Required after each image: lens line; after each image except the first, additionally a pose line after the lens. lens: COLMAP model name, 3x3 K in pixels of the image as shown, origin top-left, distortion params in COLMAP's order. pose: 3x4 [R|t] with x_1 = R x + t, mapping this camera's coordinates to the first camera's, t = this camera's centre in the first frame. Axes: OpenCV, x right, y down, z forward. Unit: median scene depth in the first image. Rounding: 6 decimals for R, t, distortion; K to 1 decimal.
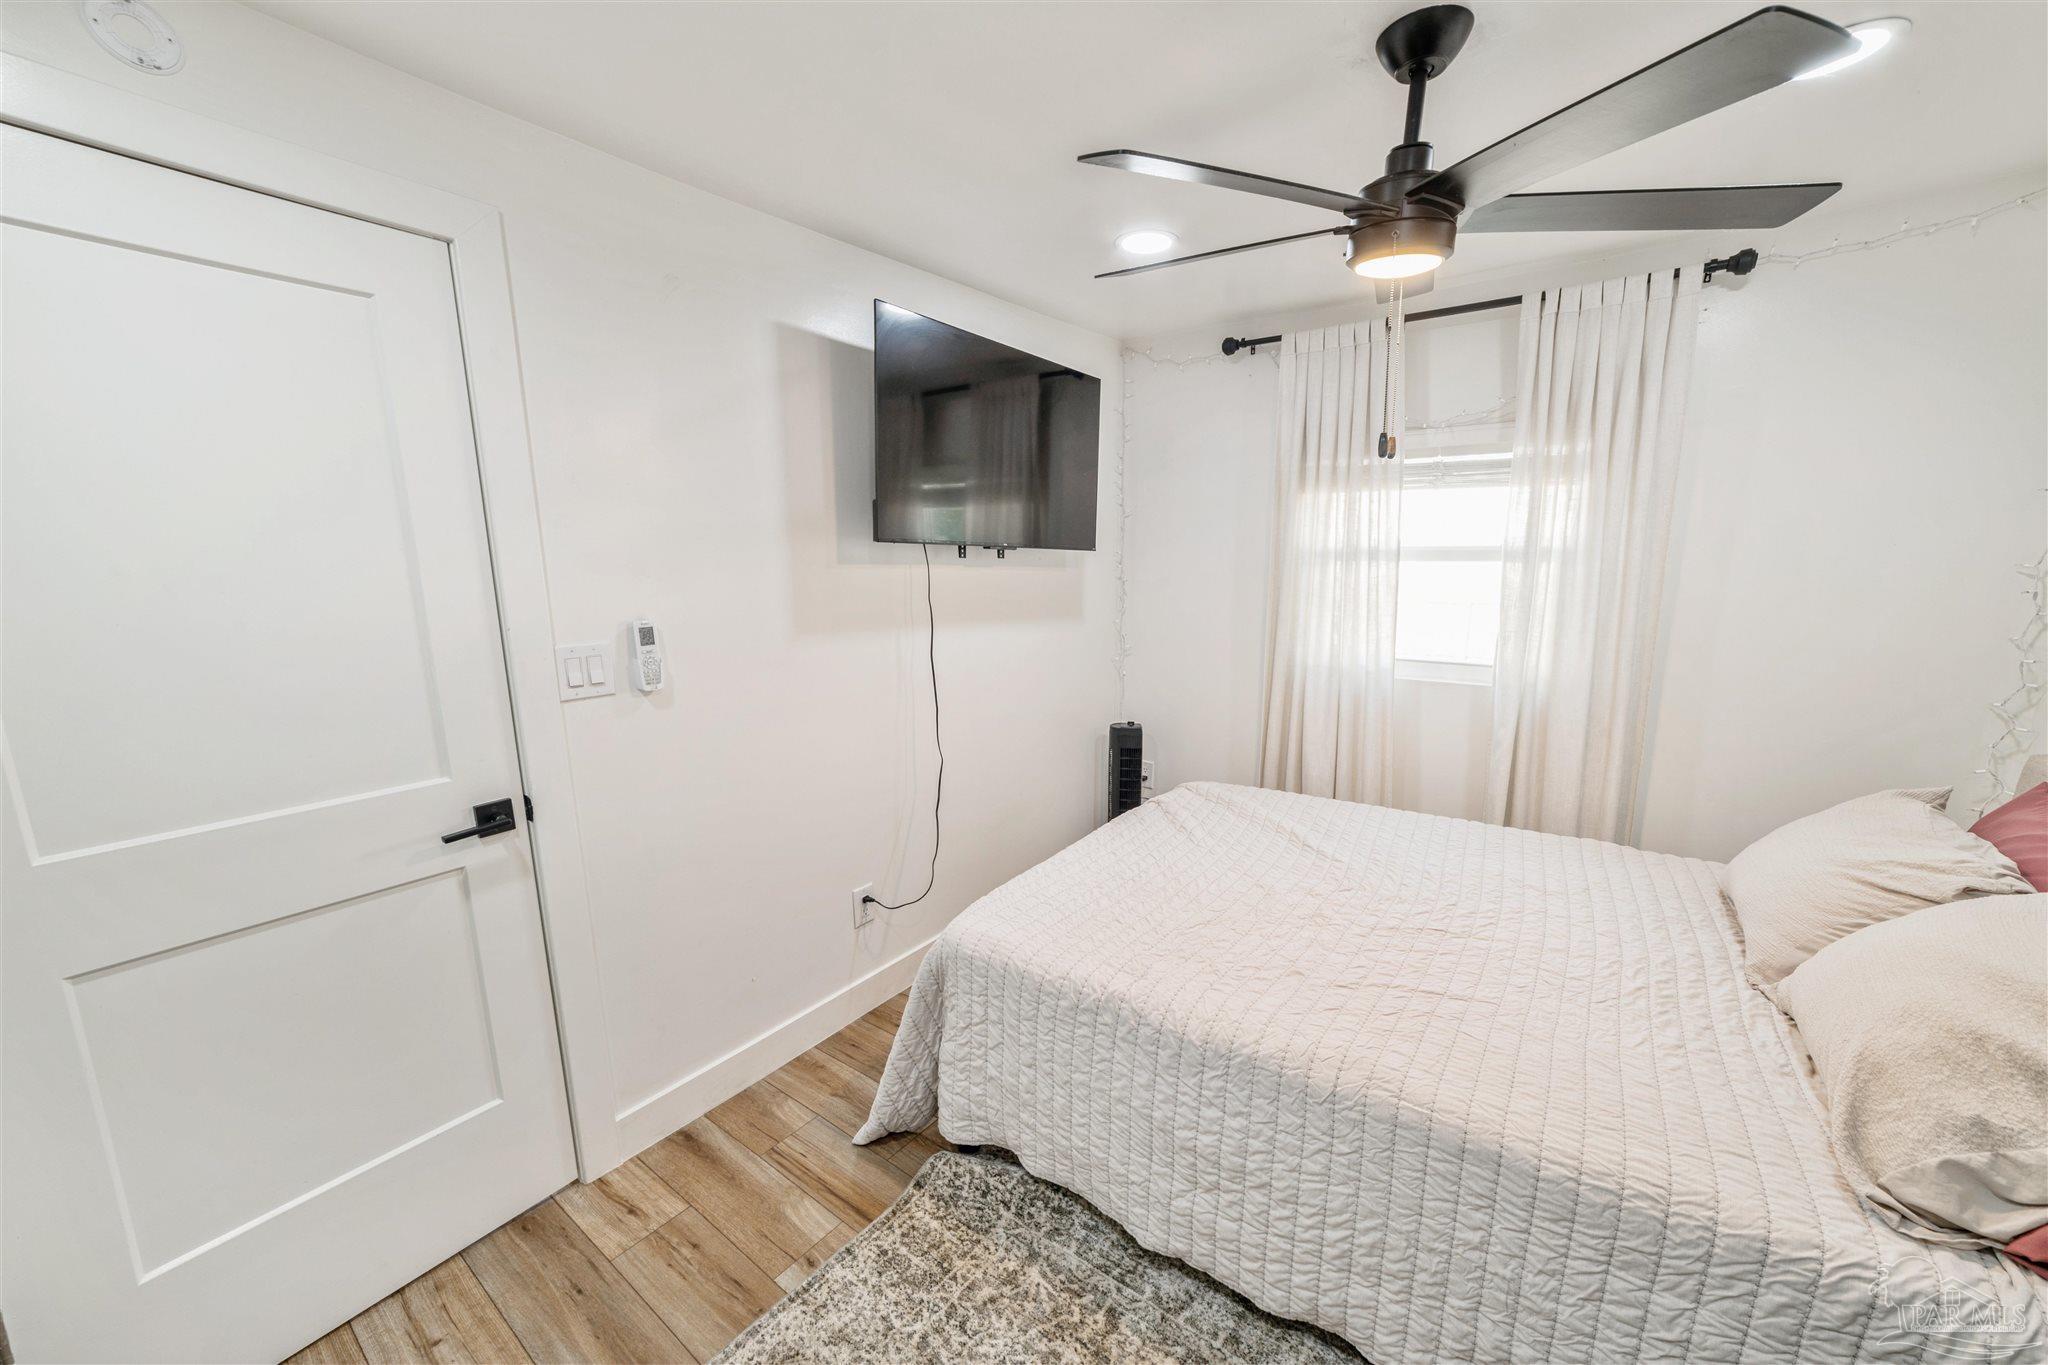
lens RADIAL K [[786.7, 0, 1033.8], [0, 786.7, 697.6], [0, 0, 1]] dist [-0.013416, 0.000053]
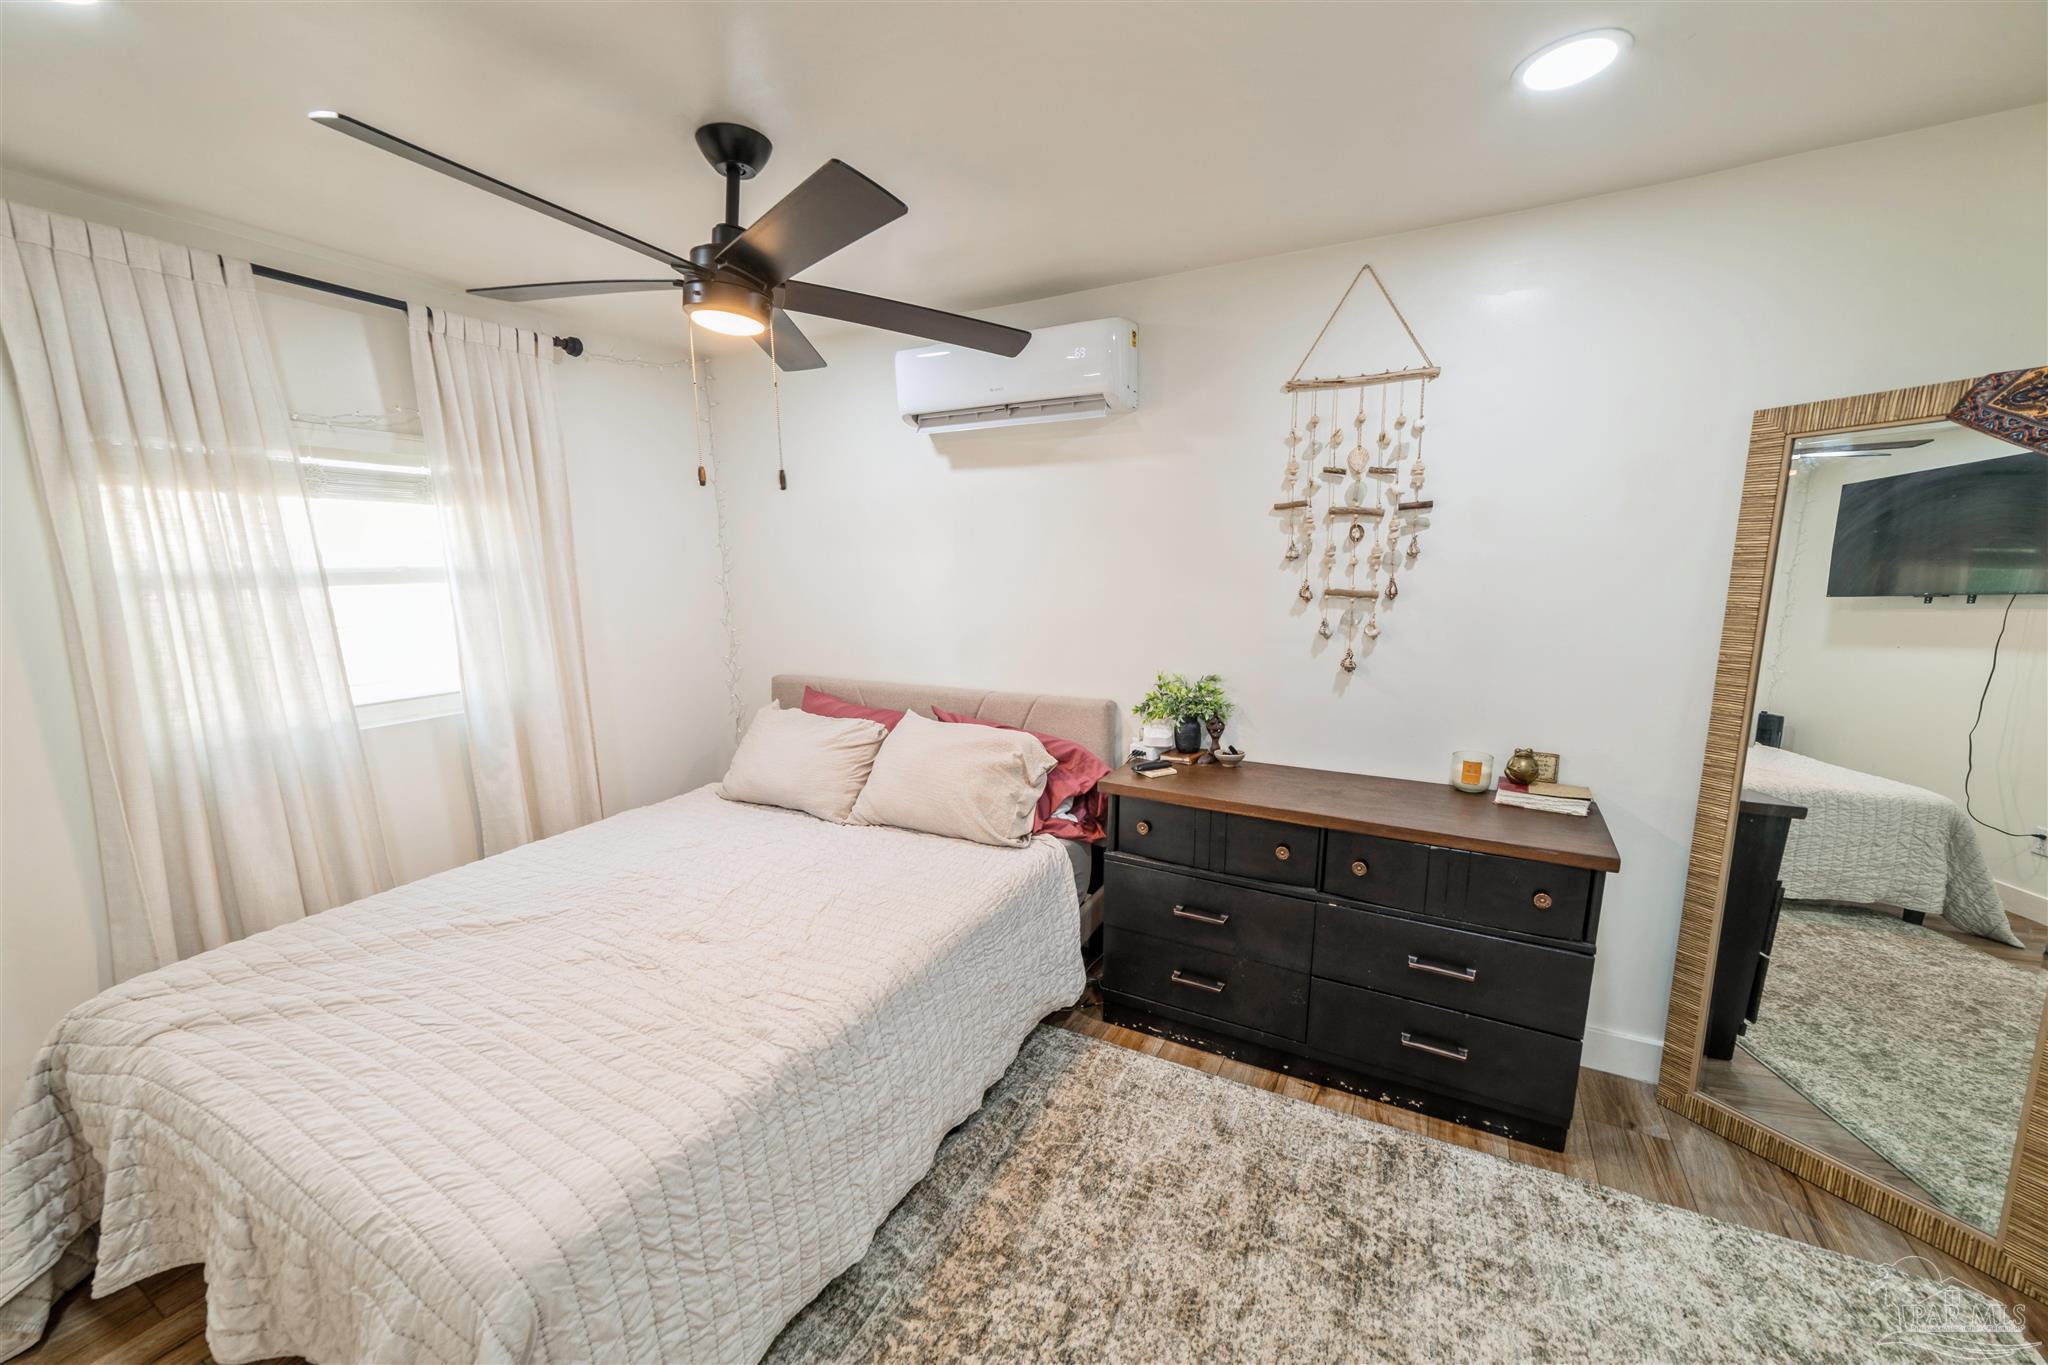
lens RADIAL K [[786.7, 0, 1028.3], [0, 786.7, 692.9], [0, 0, 1]] dist [-0.013416, 0.000053]
pose [[-0.187530, -0.147445, 0.971129, -0.515921], [0.198181, 0.962658, 0.184429, -0.087563], [-0.962058, 0.227046, -0.151307, 0.539705]]
